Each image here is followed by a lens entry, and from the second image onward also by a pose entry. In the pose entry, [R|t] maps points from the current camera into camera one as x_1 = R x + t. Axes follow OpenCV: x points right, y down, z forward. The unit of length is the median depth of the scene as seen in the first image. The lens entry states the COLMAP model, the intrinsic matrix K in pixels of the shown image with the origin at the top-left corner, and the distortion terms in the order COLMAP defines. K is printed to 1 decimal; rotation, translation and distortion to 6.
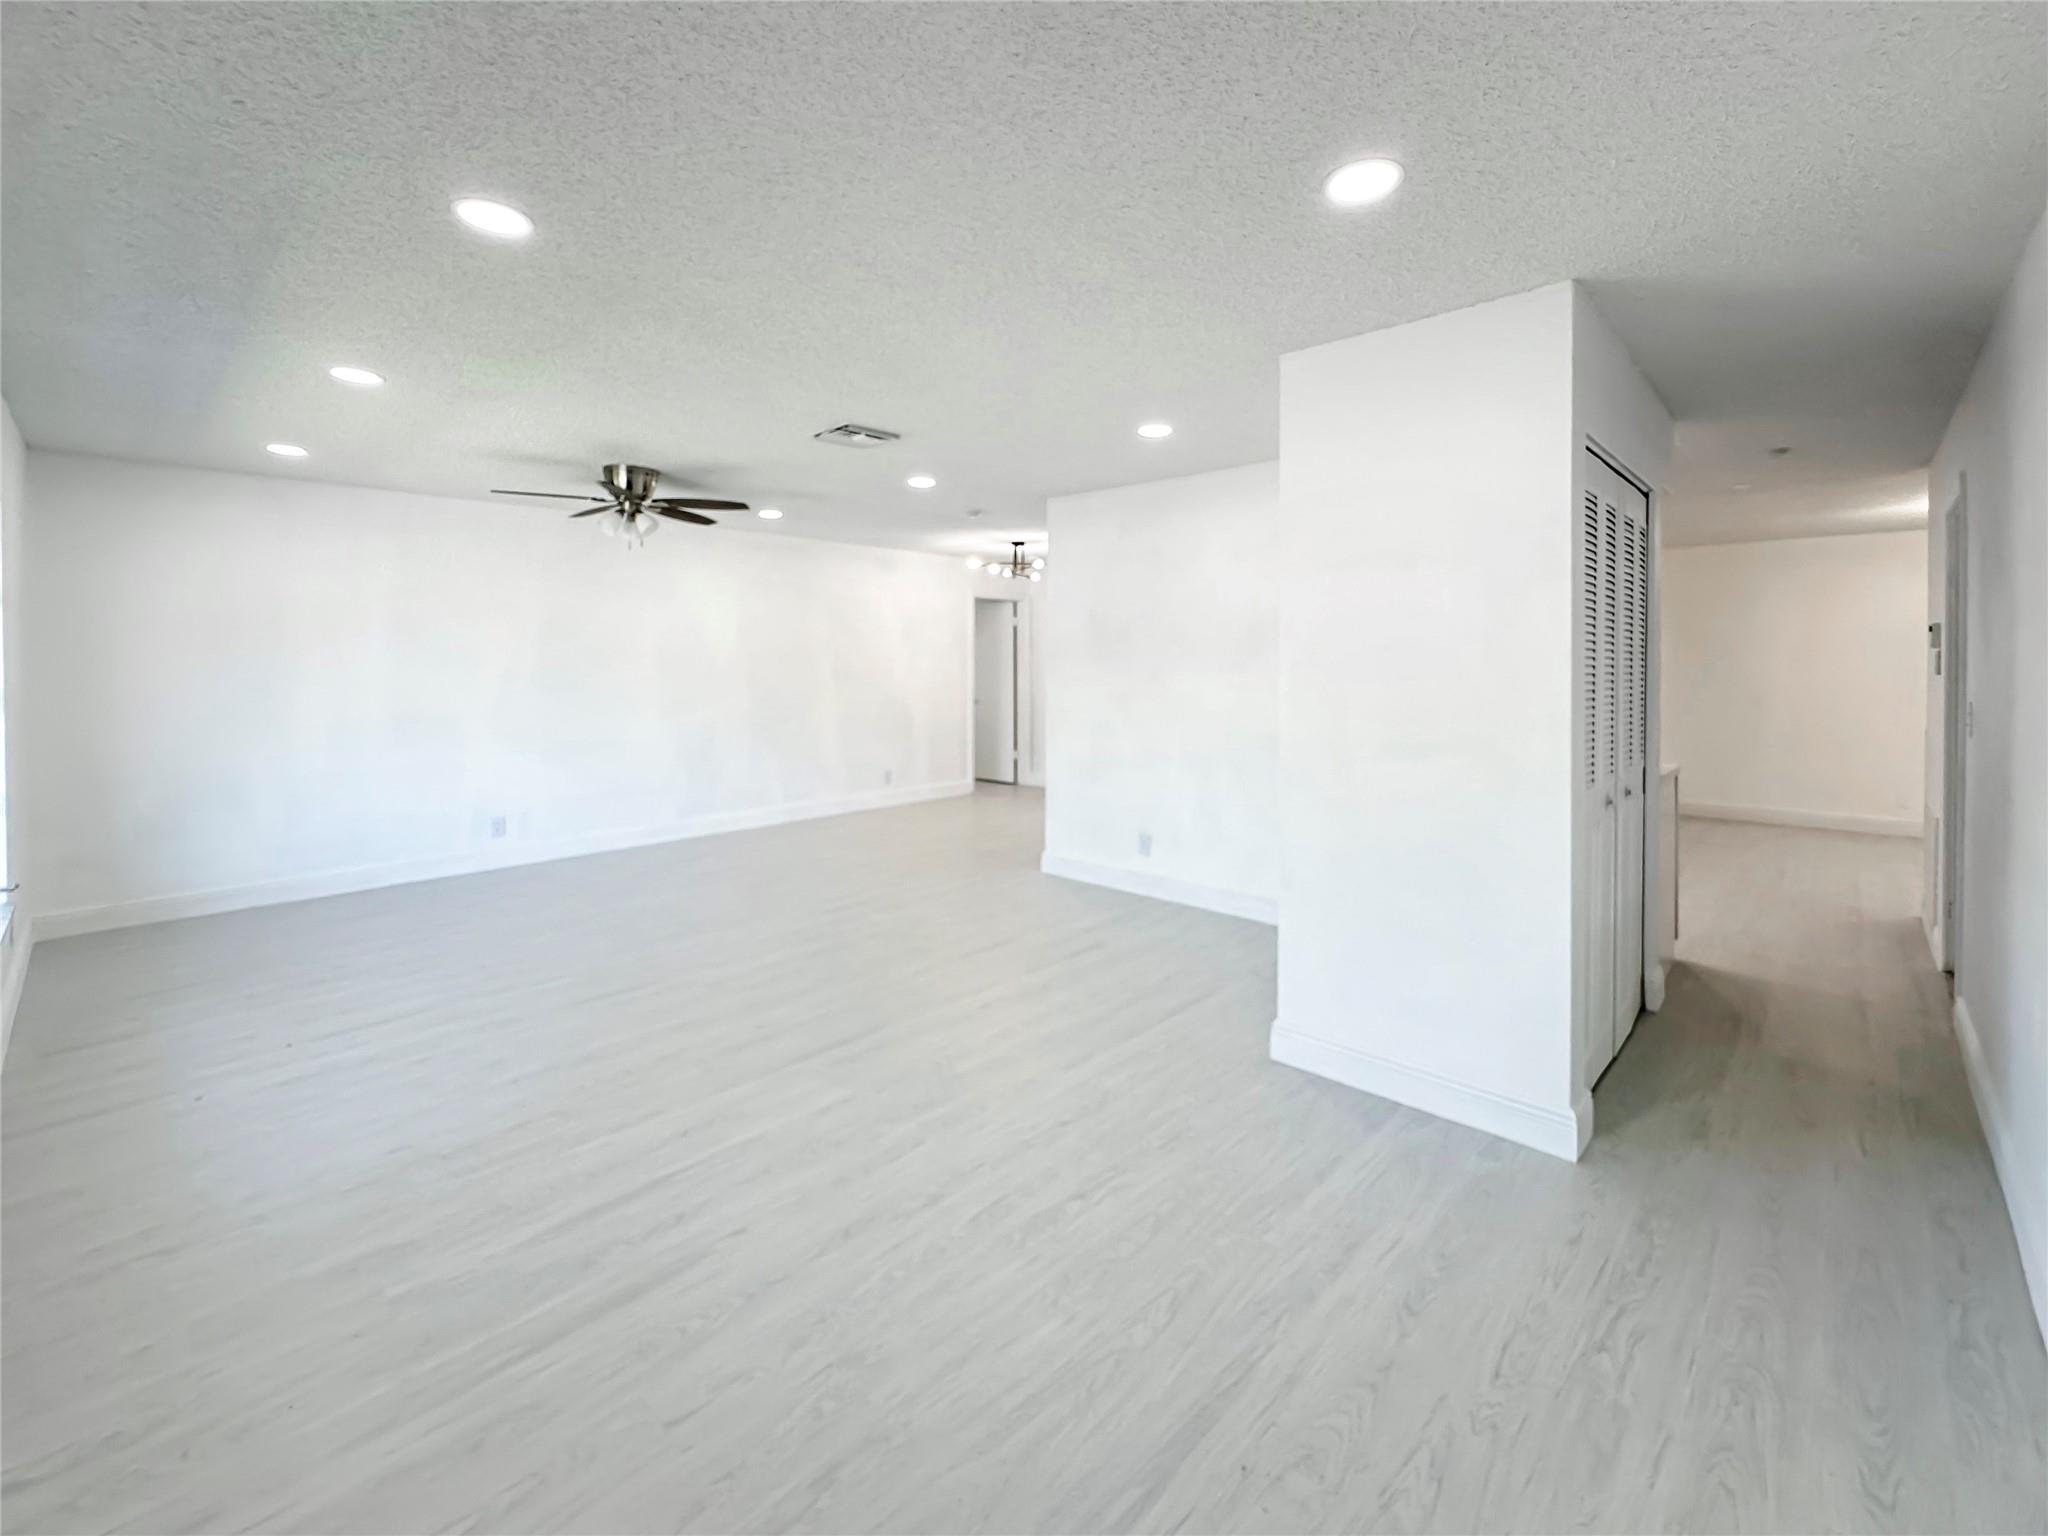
lens RADIAL K [[818.2, 0, 1098.5], [0, 818.2, 654.4], [0, 0, 1]] dist [-0.000280, 0.000032]
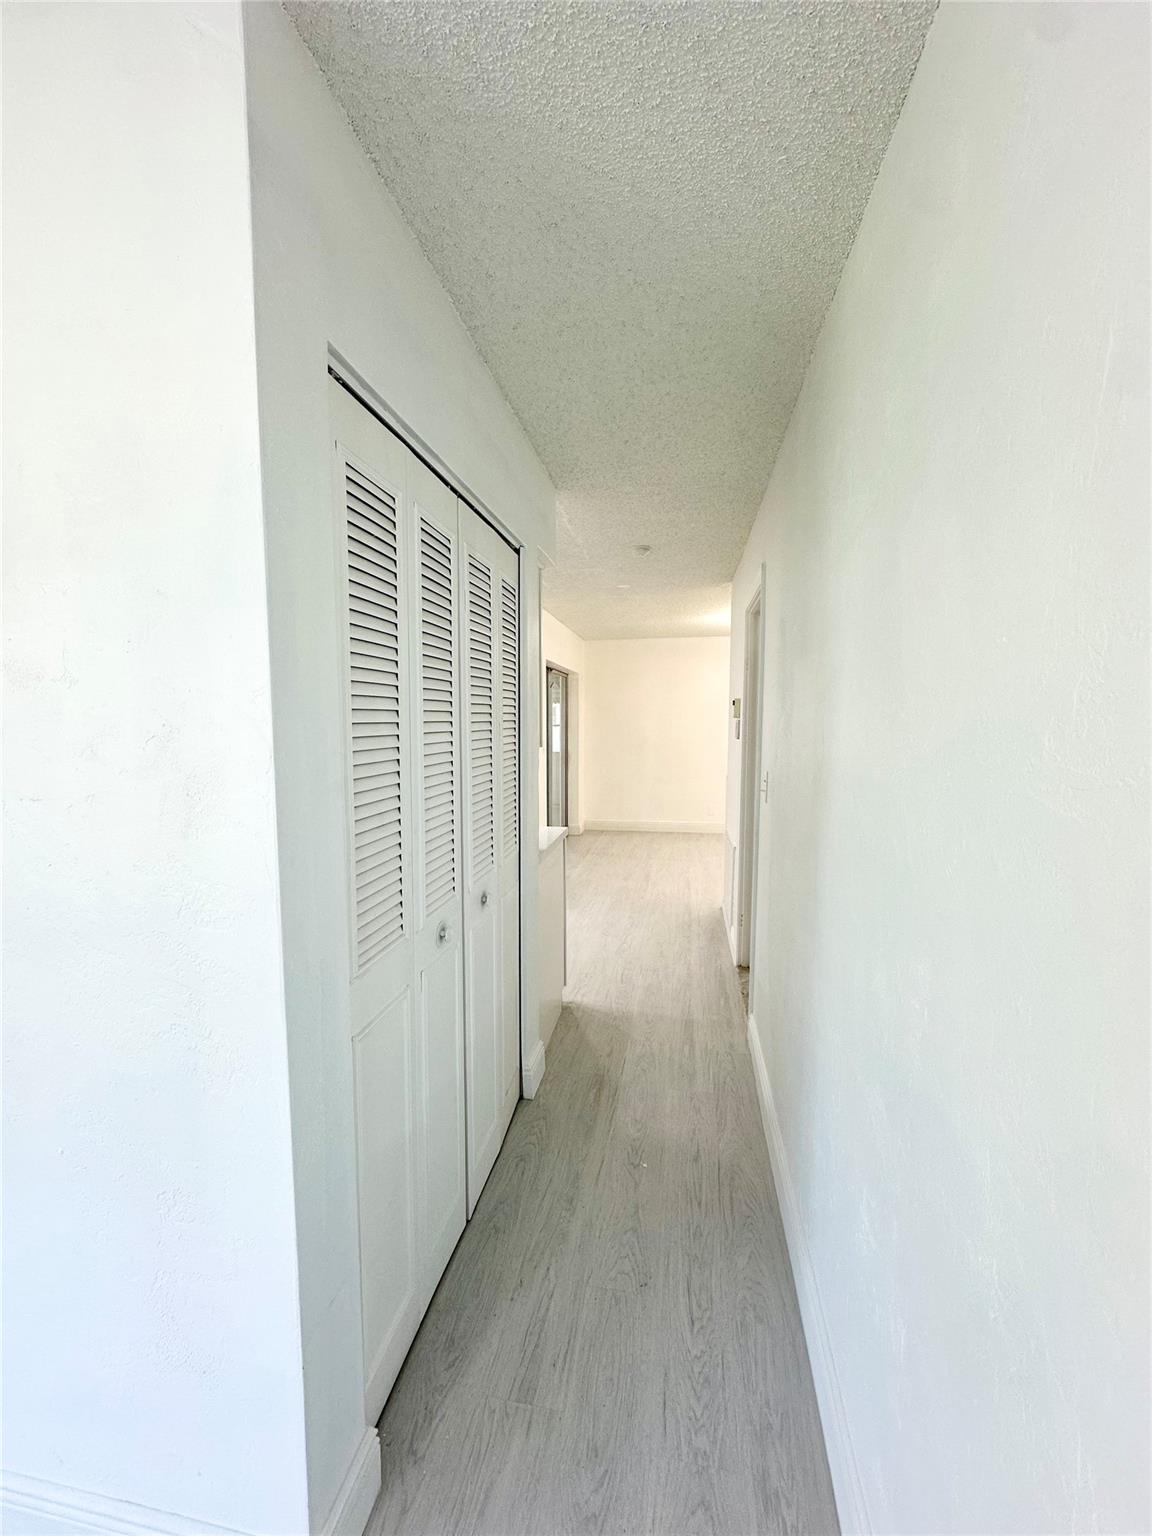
lens RADIAL K [[613.7, 0, 575.0], [0, 613.7, 767.9], [0, 0, 1]] dist [-0.000280, 0.000032]
pose [[0.845560, -0.049010, 0.531626, 0.352207], [0.003974, 0.996328, 0.085531, -0.015688], [-0.533865, -0.070209, 0.842650, 0.382042]]
